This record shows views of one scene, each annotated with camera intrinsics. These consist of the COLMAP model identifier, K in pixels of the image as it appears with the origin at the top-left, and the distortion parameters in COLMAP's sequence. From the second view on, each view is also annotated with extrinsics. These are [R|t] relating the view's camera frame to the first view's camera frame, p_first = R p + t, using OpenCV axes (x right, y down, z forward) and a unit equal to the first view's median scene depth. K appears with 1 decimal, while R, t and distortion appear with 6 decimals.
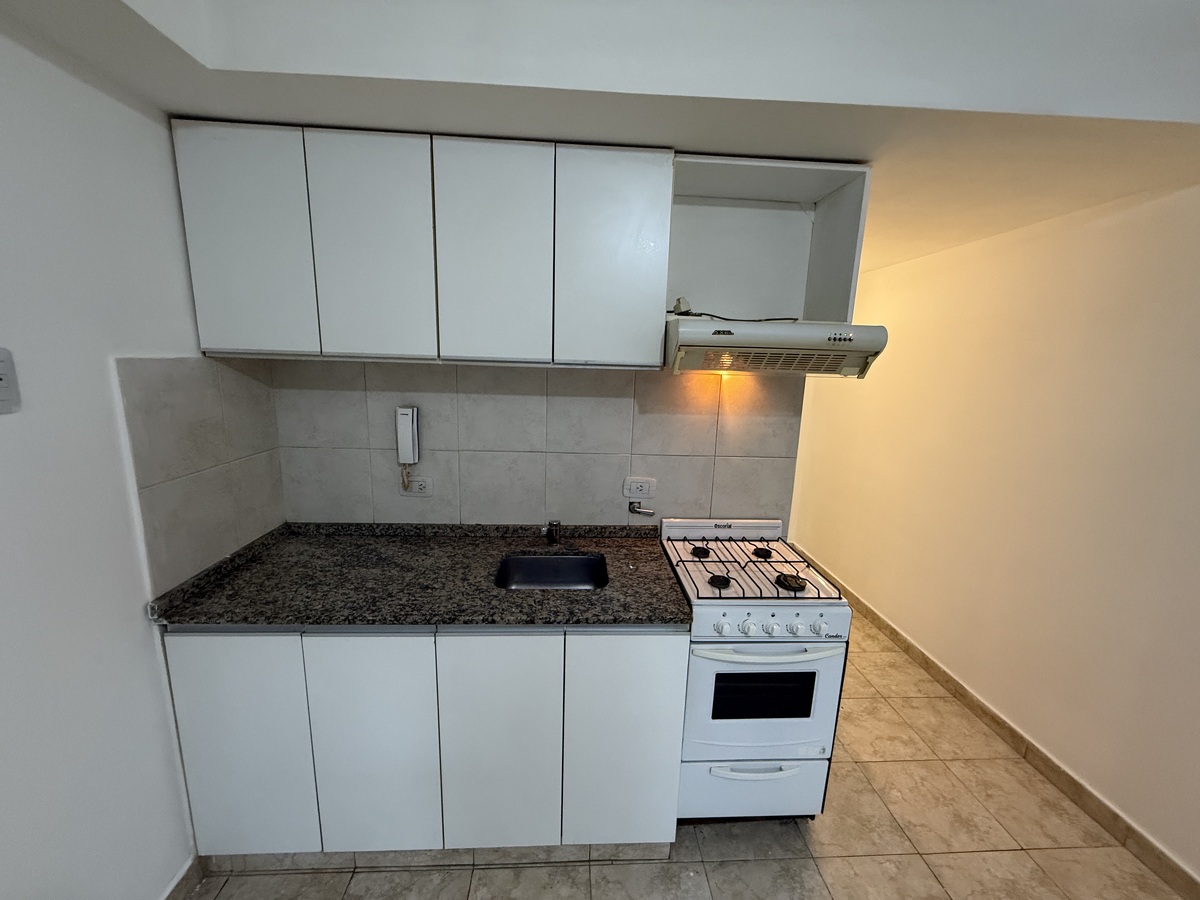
lens RADIAL K [[478.3, 0, 601.7], [0, 478.3, 447.1], [0, 0, 1]] dist [0.001299, 0.000033]
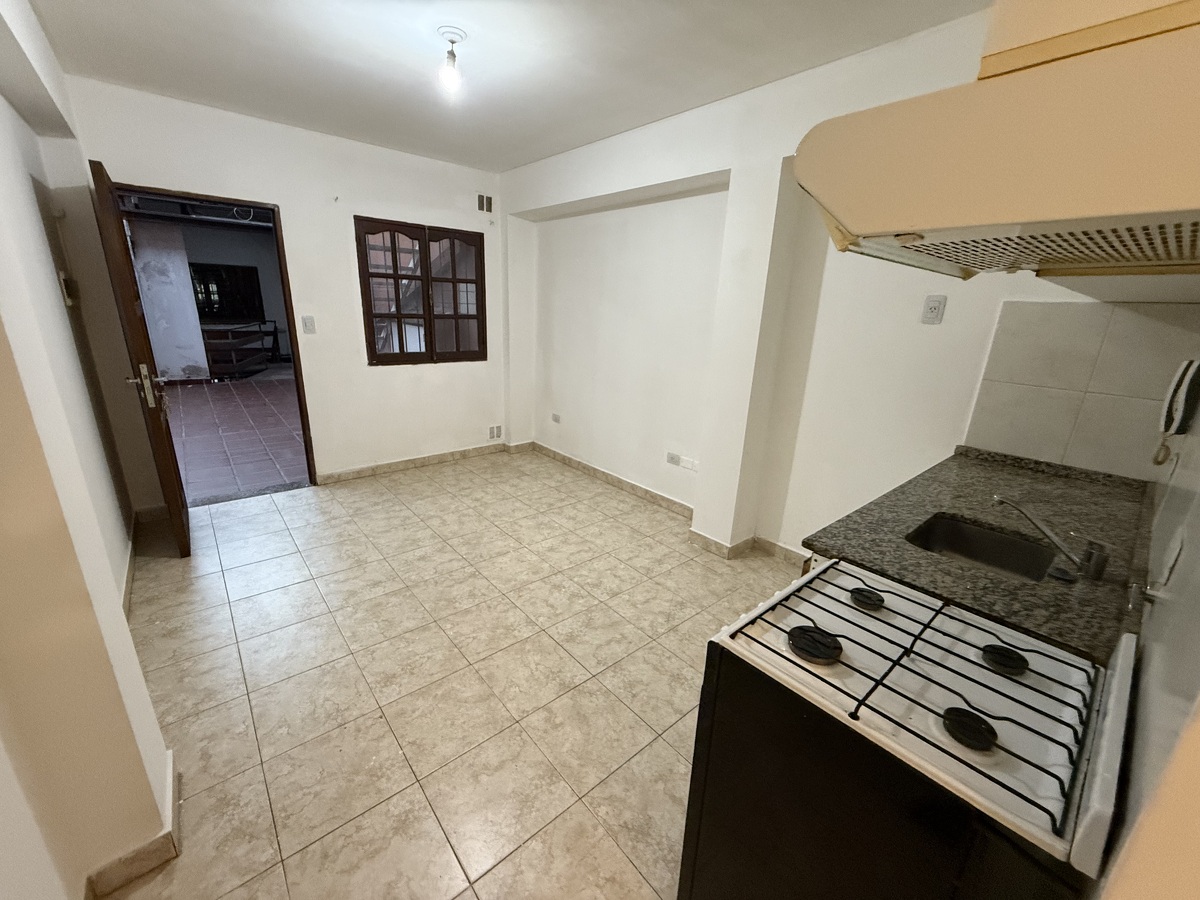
lens RADIAL K [[478.3, 0, 592.5], [0, 478.3, 445.3], [0, 0, 1]] dist [0.001299, 0.000033]
pose [[-0.800237, 0.103213, -0.590734, 0.908212], [-0.181672, 0.897061, 0.402836, -0.104834], [0.571503, 0.429684, -0.699111, 1.143203]]
